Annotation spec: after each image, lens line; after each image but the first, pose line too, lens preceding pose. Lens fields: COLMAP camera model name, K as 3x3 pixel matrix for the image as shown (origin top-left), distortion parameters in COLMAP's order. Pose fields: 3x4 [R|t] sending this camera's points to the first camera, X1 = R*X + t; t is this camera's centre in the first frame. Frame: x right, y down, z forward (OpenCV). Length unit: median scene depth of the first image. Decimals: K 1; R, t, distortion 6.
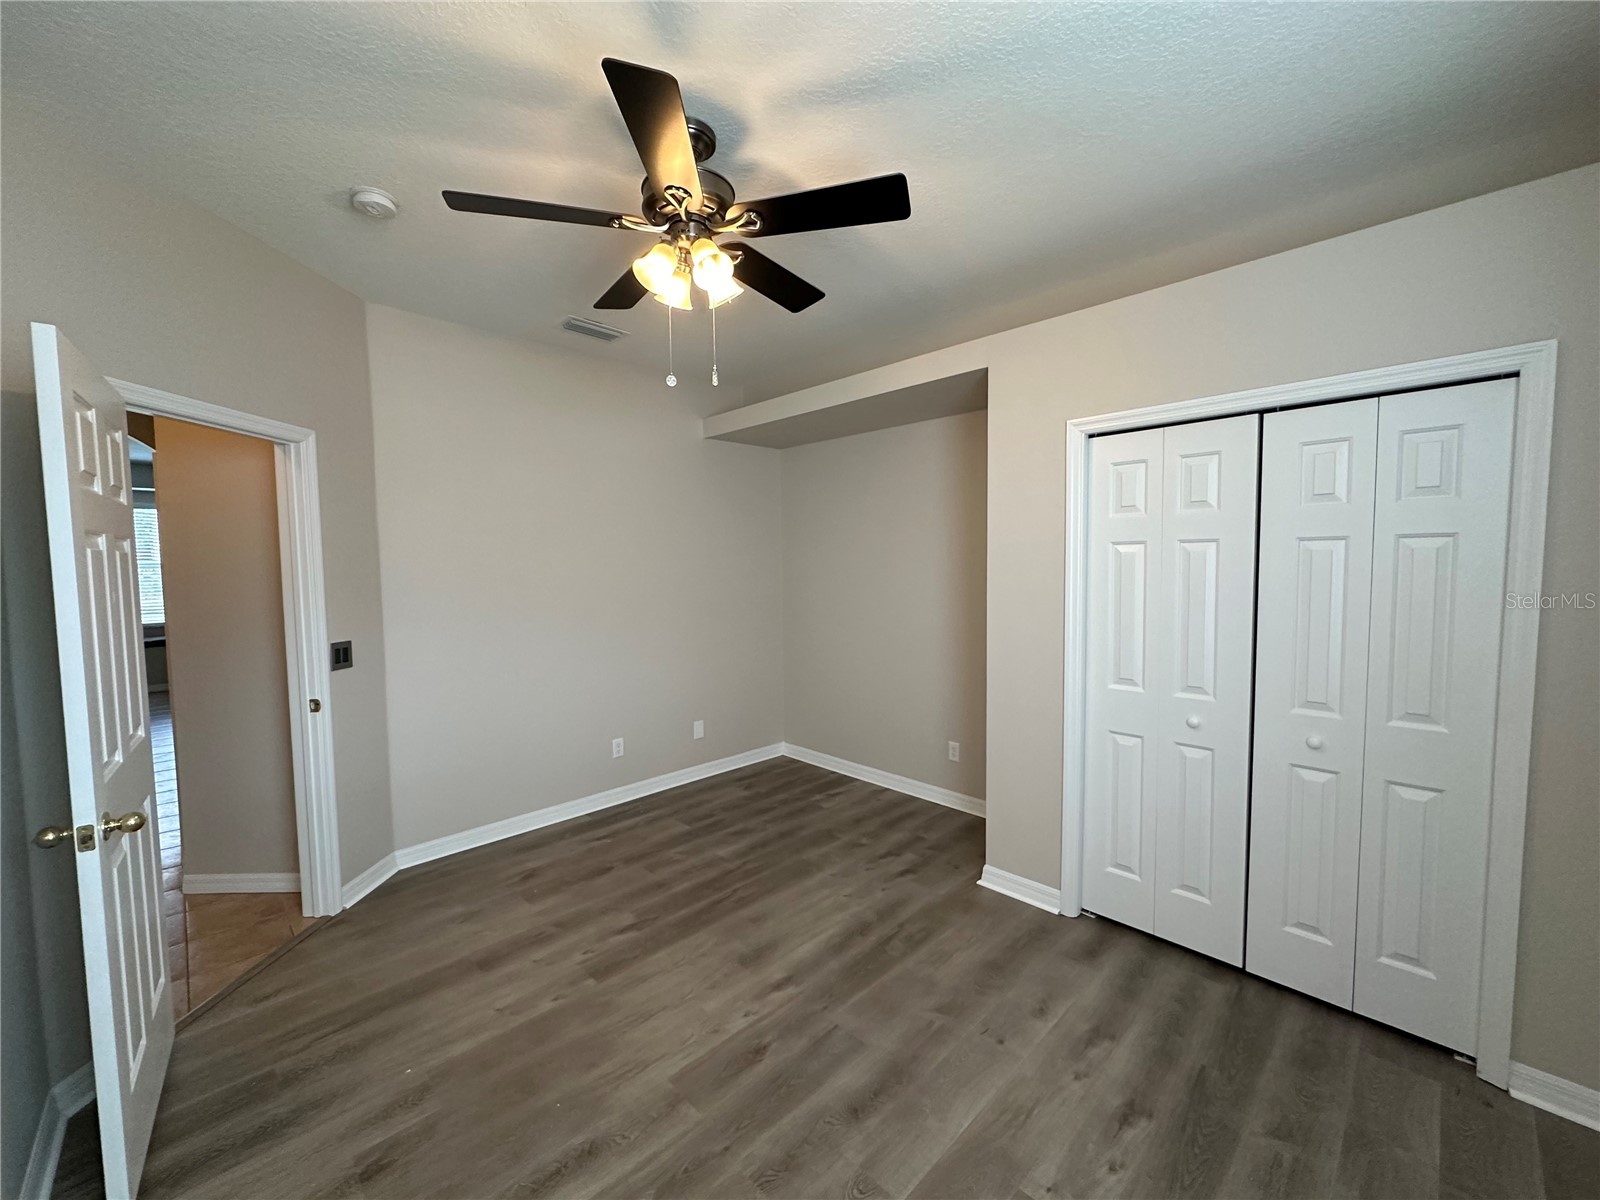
lens RADIAL K [[642.1, 0, 798.9], [0, 642.1, 599.0], [0, 0, 1]] dist [-0.003102, -0.000249]
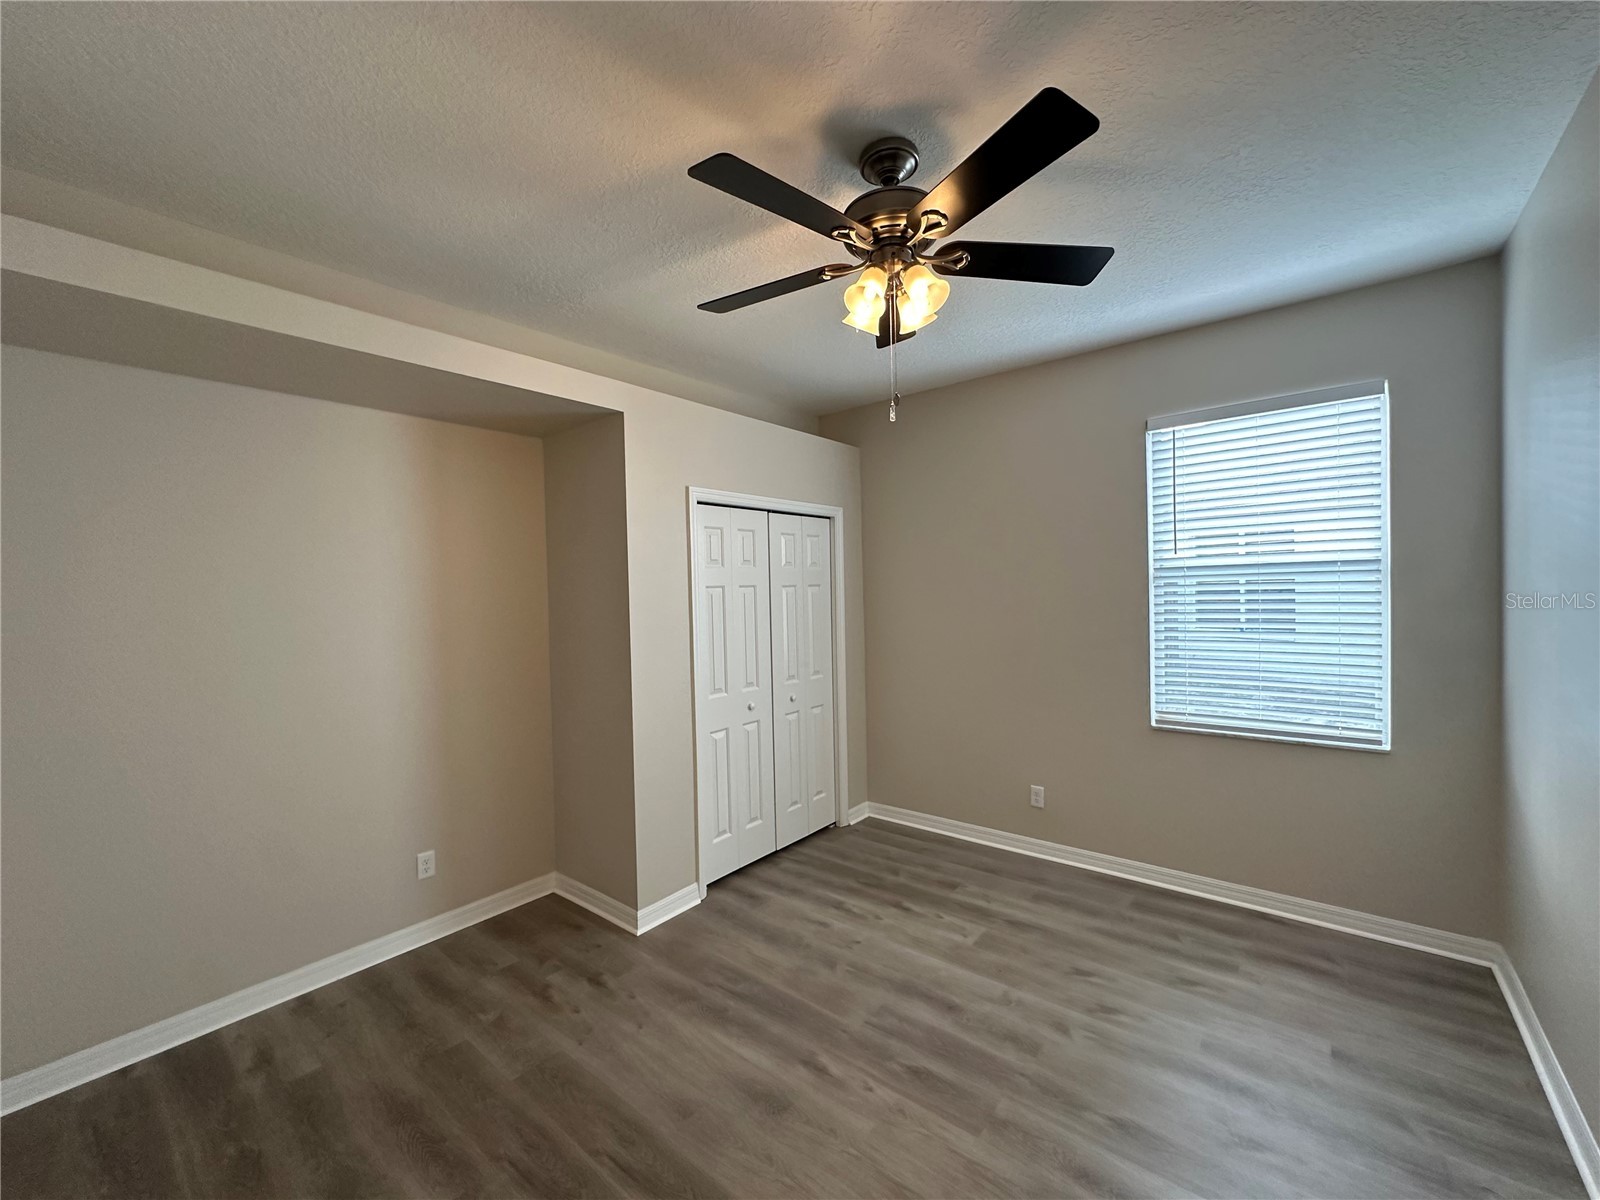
lens RADIAL K [[642.1, 0, 798.9], [0, 642.1, 599.0], [0, 0, 1]] dist [-0.003102, -0.000249]
pose [[-0.116363, -0.004366, 0.993197, -0.910294], [0.084383, 0.996331, 0.014266, -0.072435], [-0.989616, 0.085469, -0.115568, 1.060584]]
